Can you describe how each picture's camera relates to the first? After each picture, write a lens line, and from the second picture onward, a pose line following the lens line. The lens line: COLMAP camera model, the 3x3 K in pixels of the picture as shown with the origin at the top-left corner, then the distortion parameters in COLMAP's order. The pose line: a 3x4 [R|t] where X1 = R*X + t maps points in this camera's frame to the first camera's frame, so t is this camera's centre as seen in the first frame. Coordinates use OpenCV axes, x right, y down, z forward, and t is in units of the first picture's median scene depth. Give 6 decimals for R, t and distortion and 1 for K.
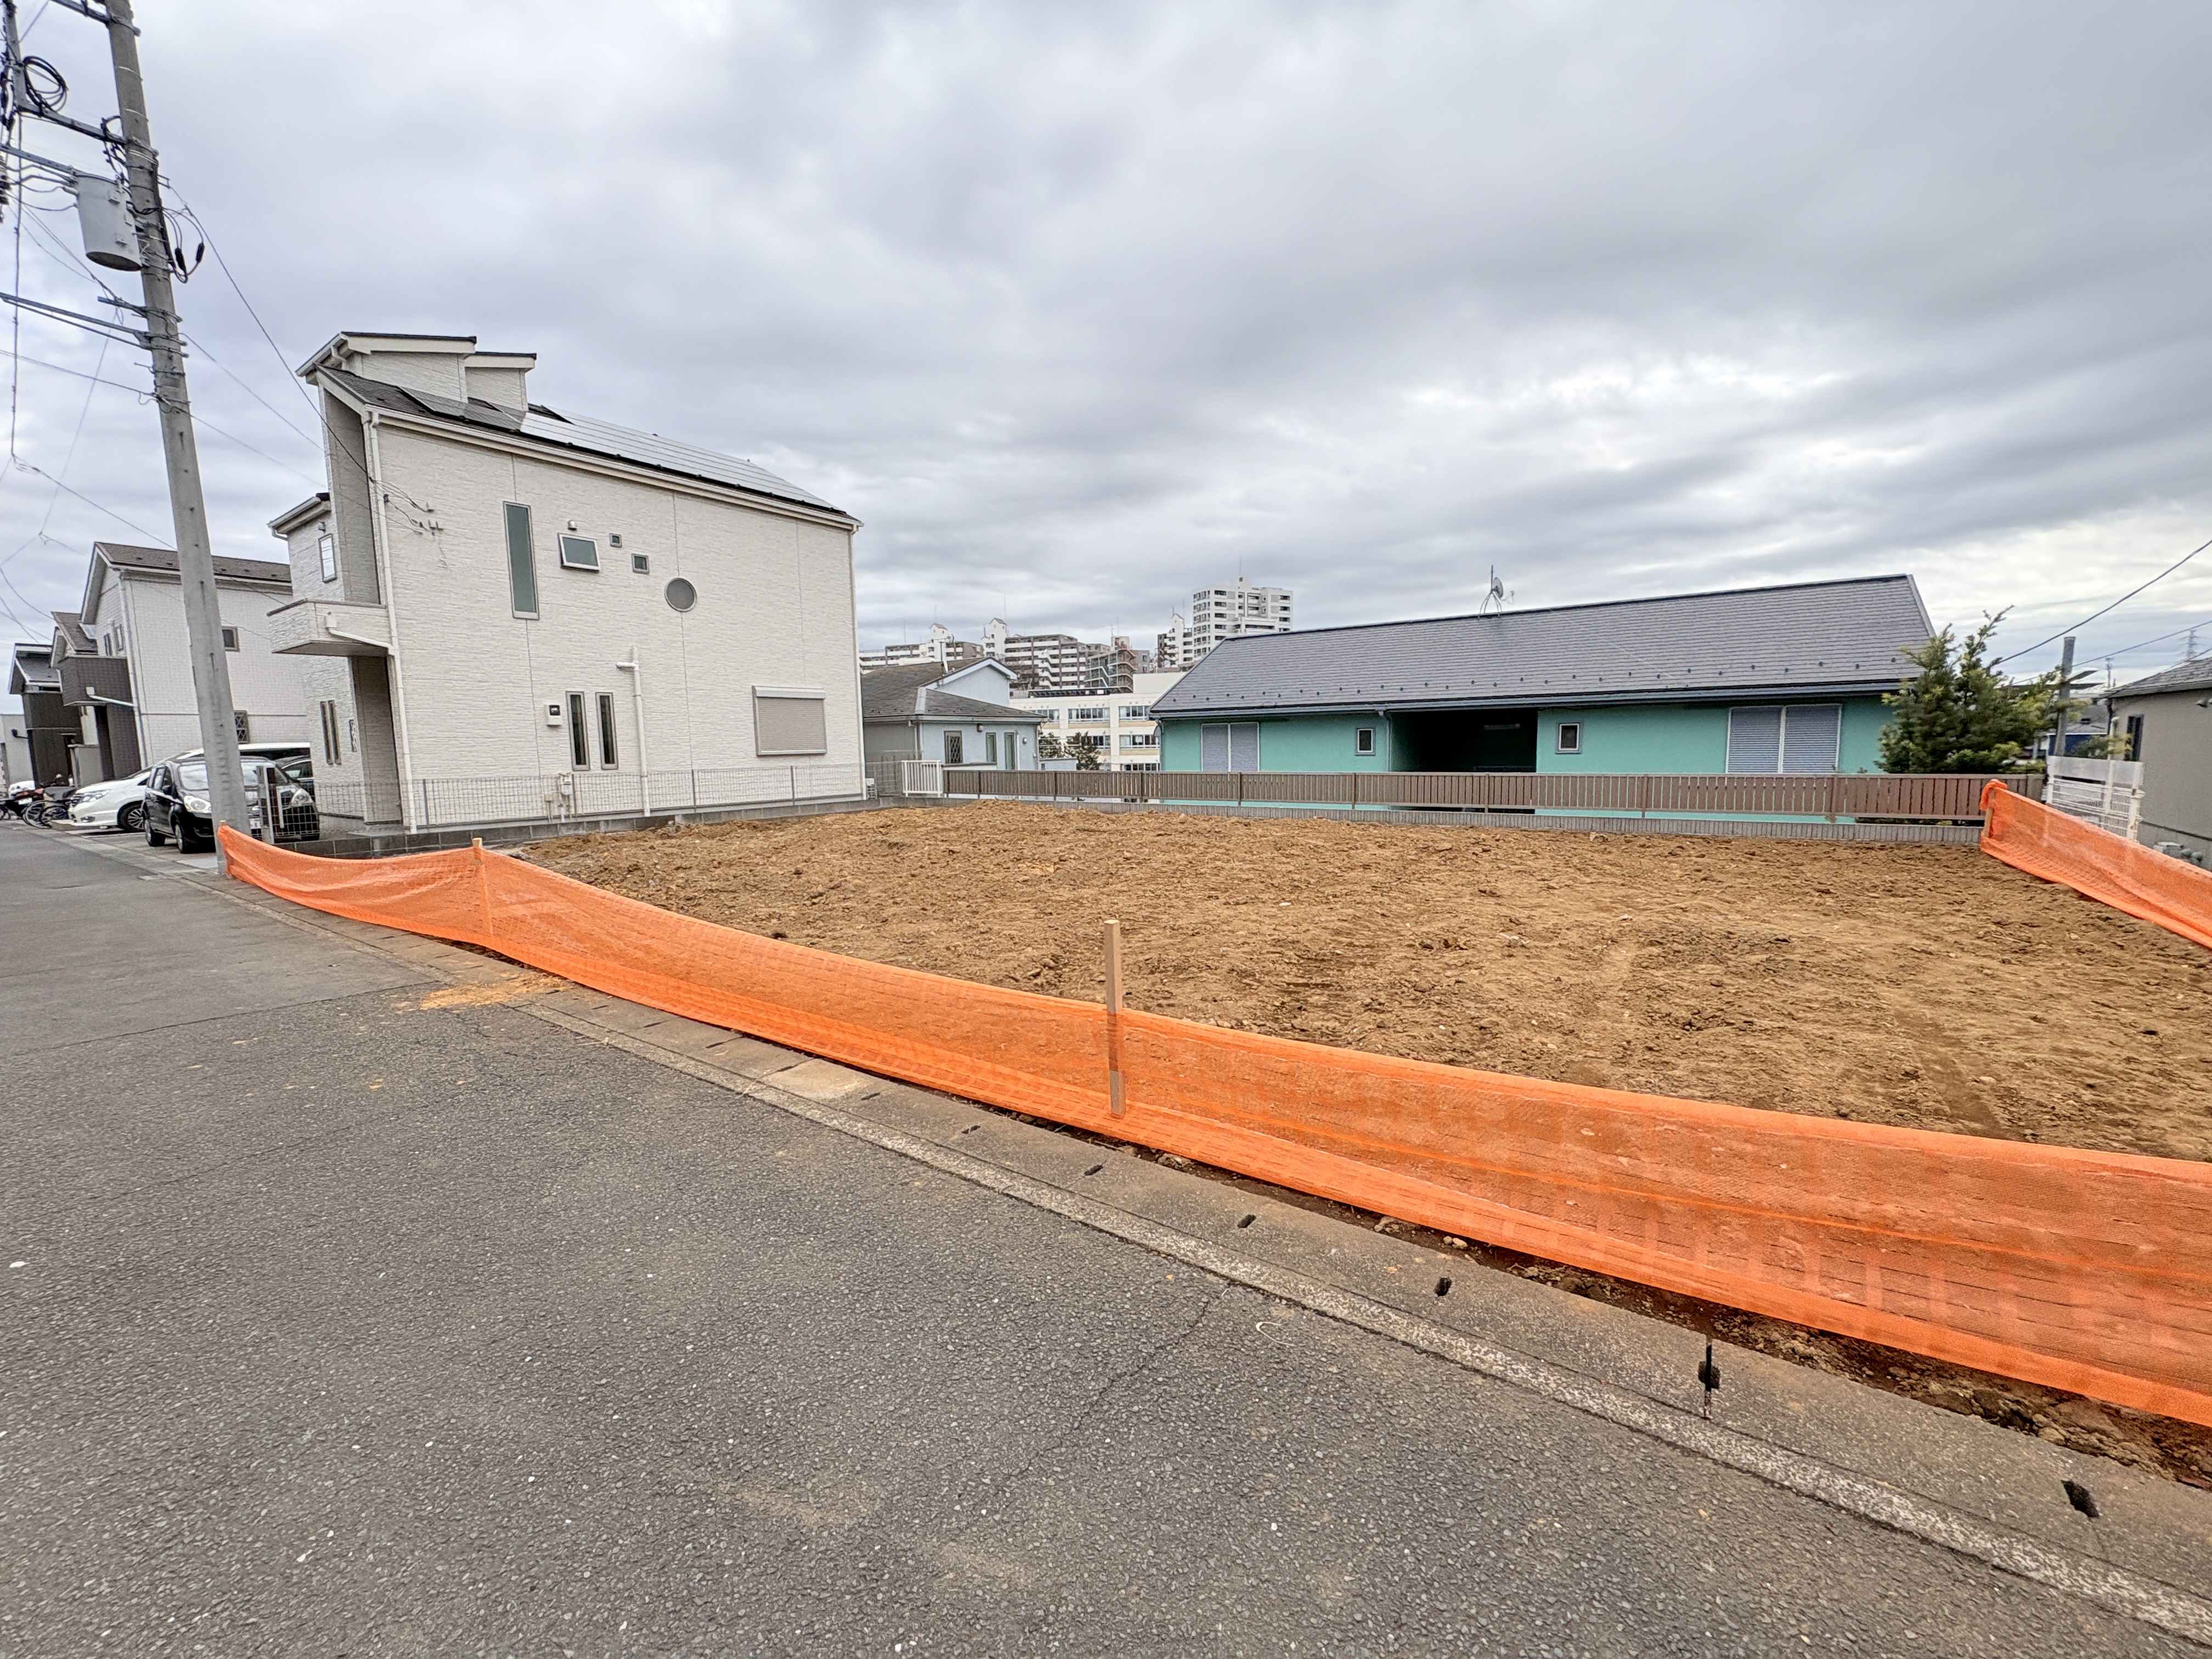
lens RADIAL K [[882.6, 0, 1106.3], [0, 882.6, 832.9], [0, 0, 1]] dist [0.000603, -0.000106]
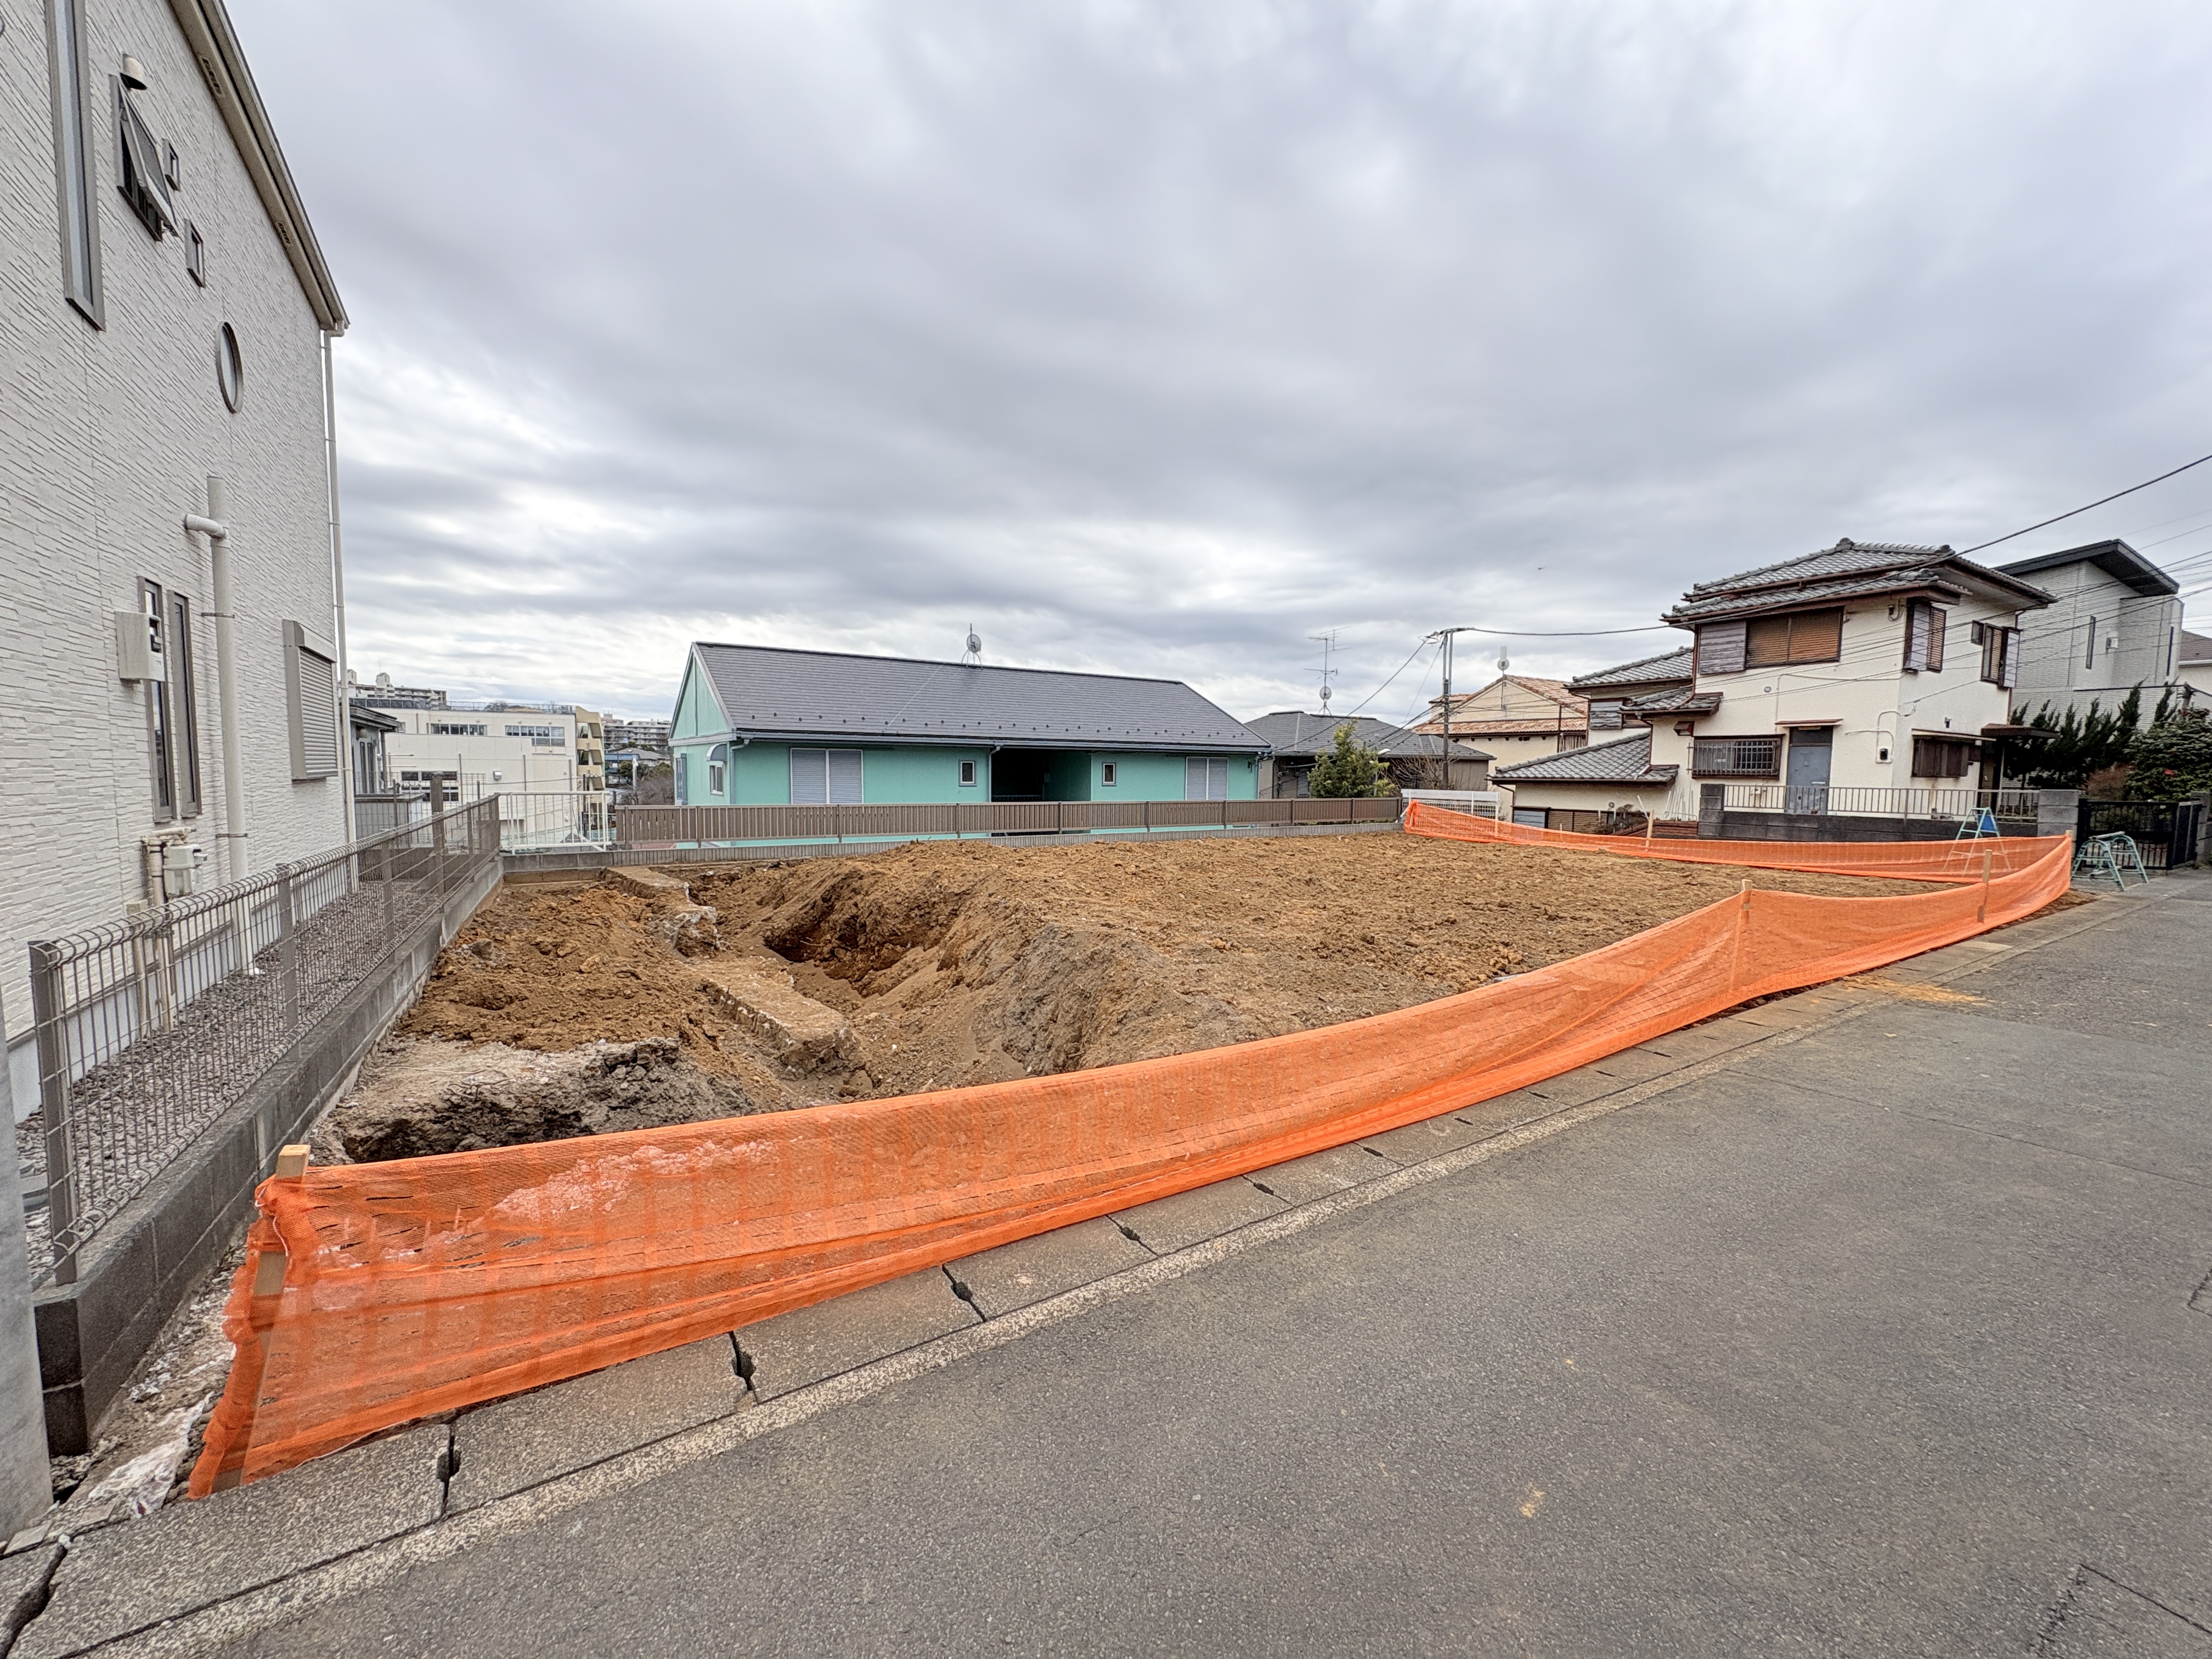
lens RADIAL K [[883.0, 0, 1109.7], [0, 883.0, 837.7], [0, 0, 1]] dist [0.001319, 0.000091]
pose [[0.362691, -0.050139, 0.930560, -0.755854], [0.075611, 0.996843, 0.024240, -0.045609], [-0.928837, 0.061569, 0.365337, 0.538792]]
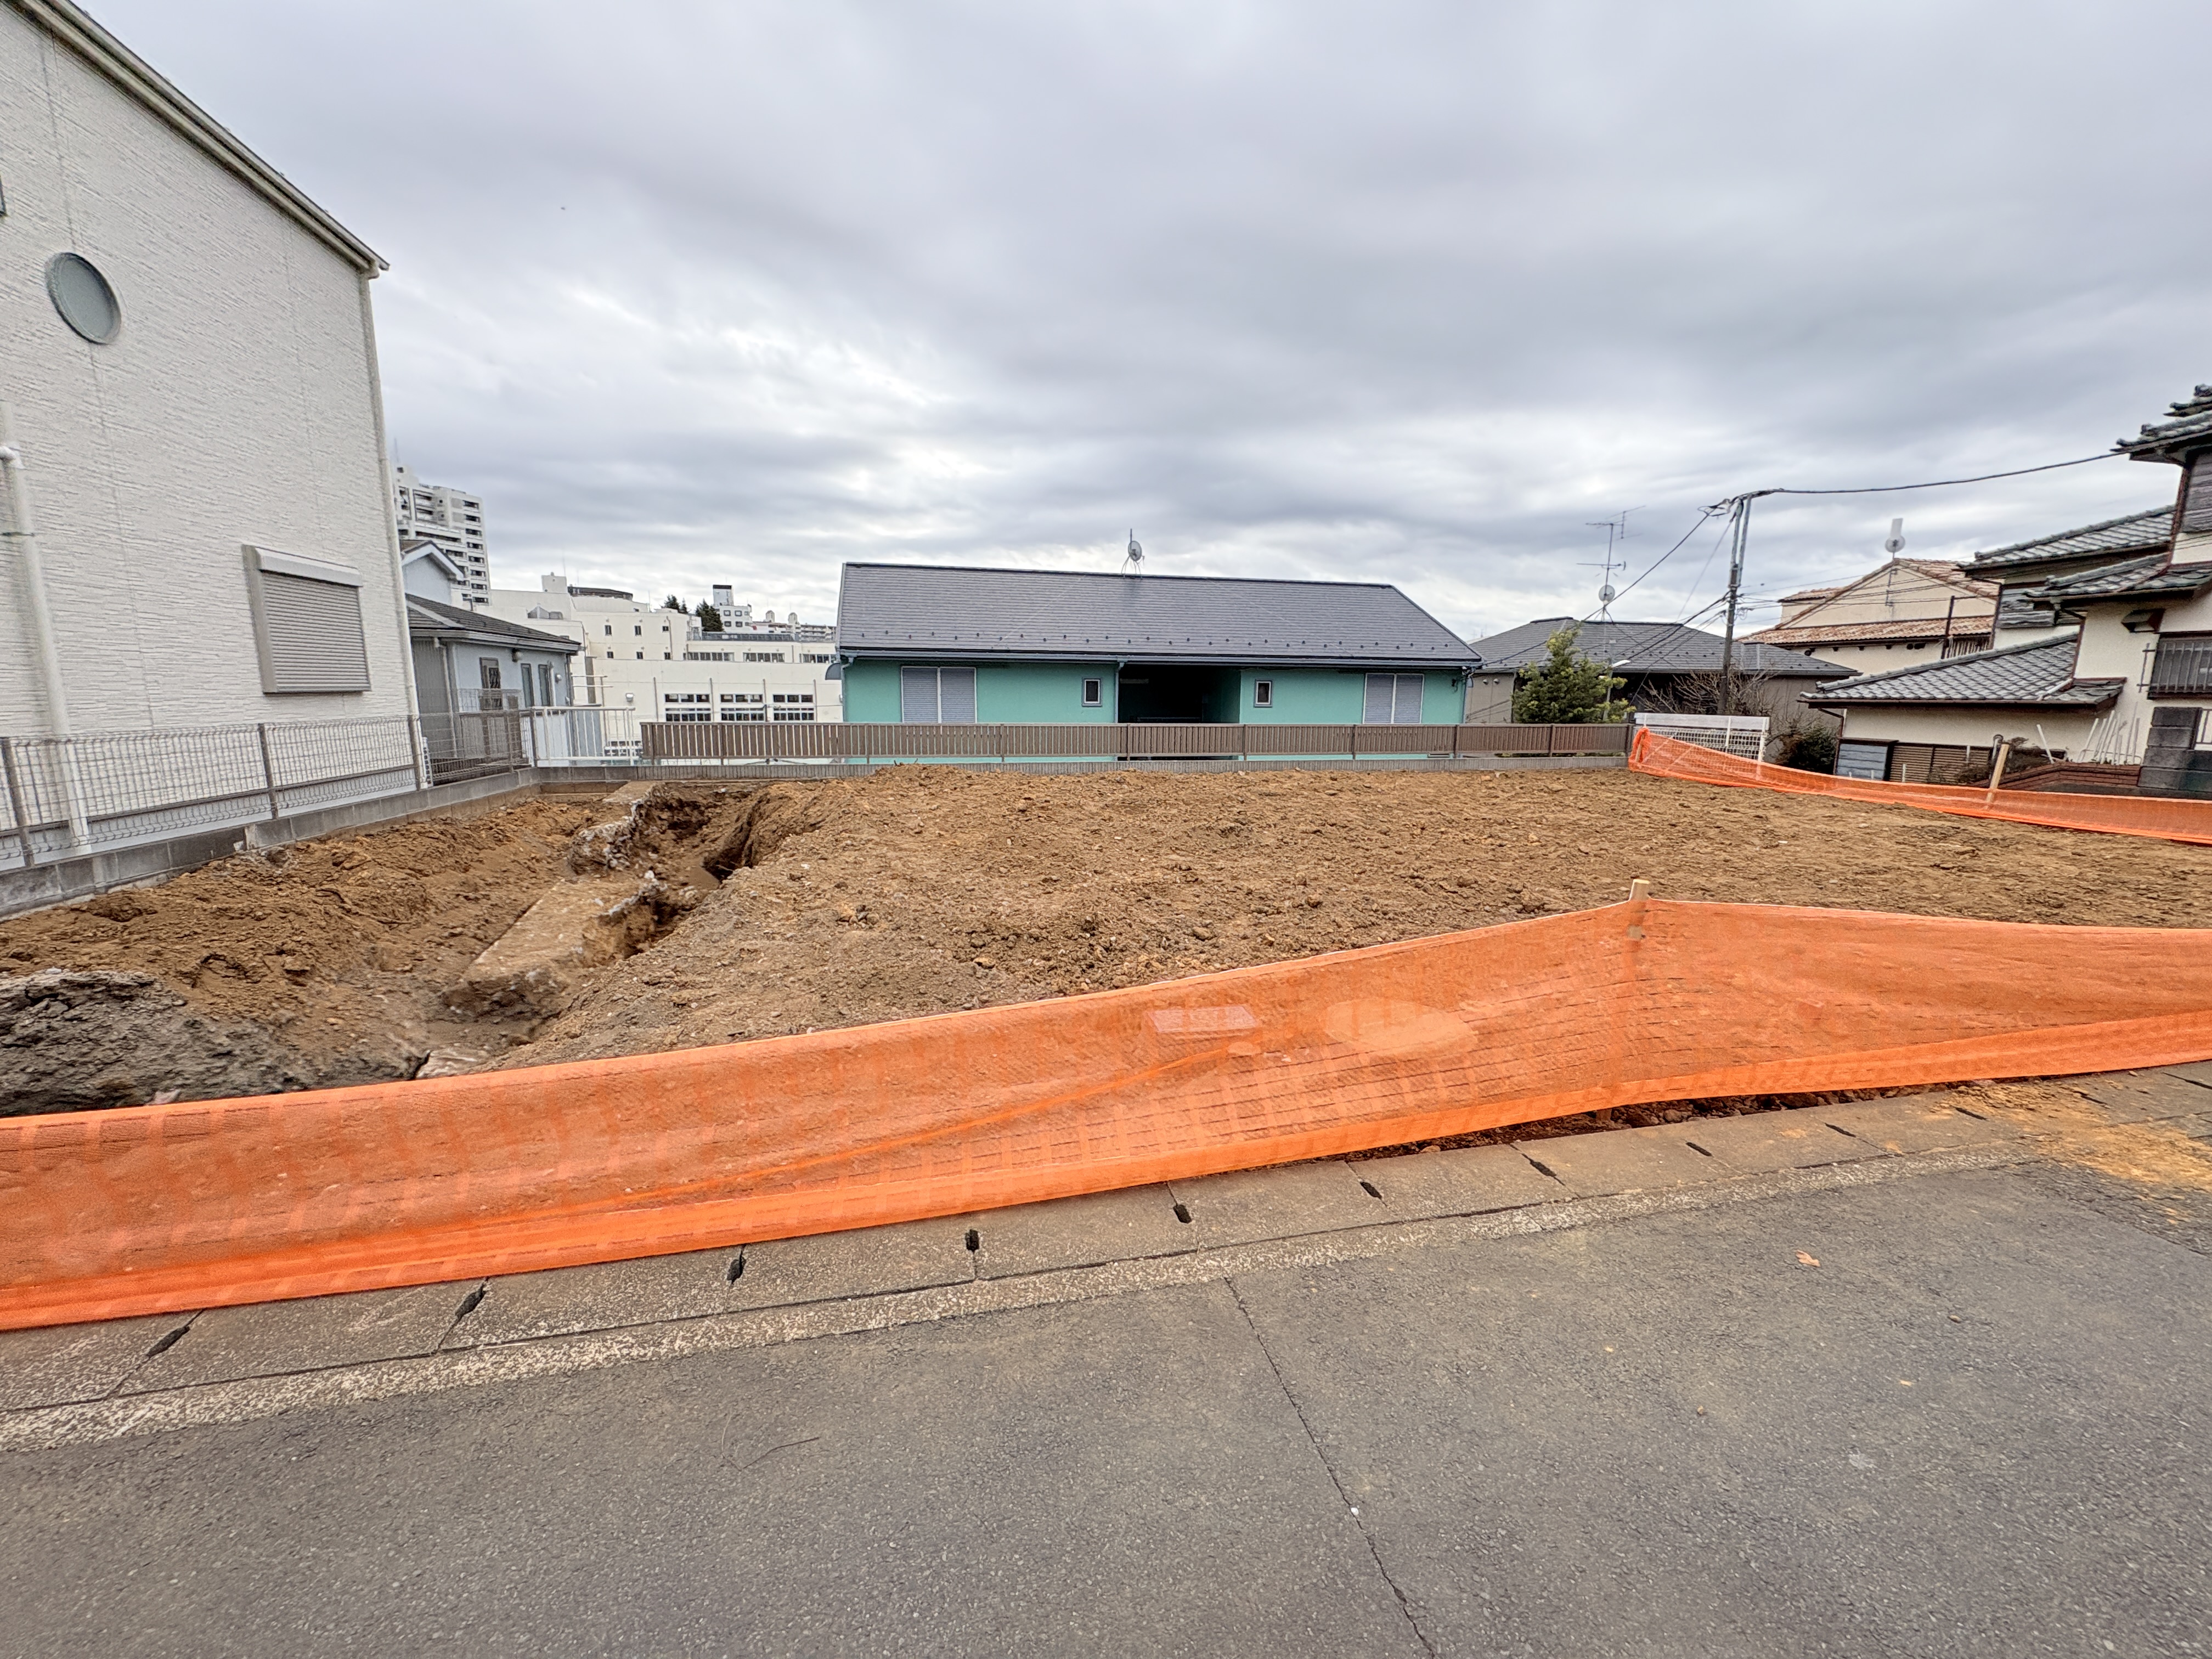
lens RADIAL K [[882.7, 0, 1108.5], [0, 882.7, 834.8], [0, 0, 1]] dist [0.001148, 0.000005]
pose [[0.666009, -0.096986, 0.739612, -0.521567], [0.053560, 0.995170, 0.082268, -0.029481], [-0.744018, -0.015178, 0.667987, 0.381615]]
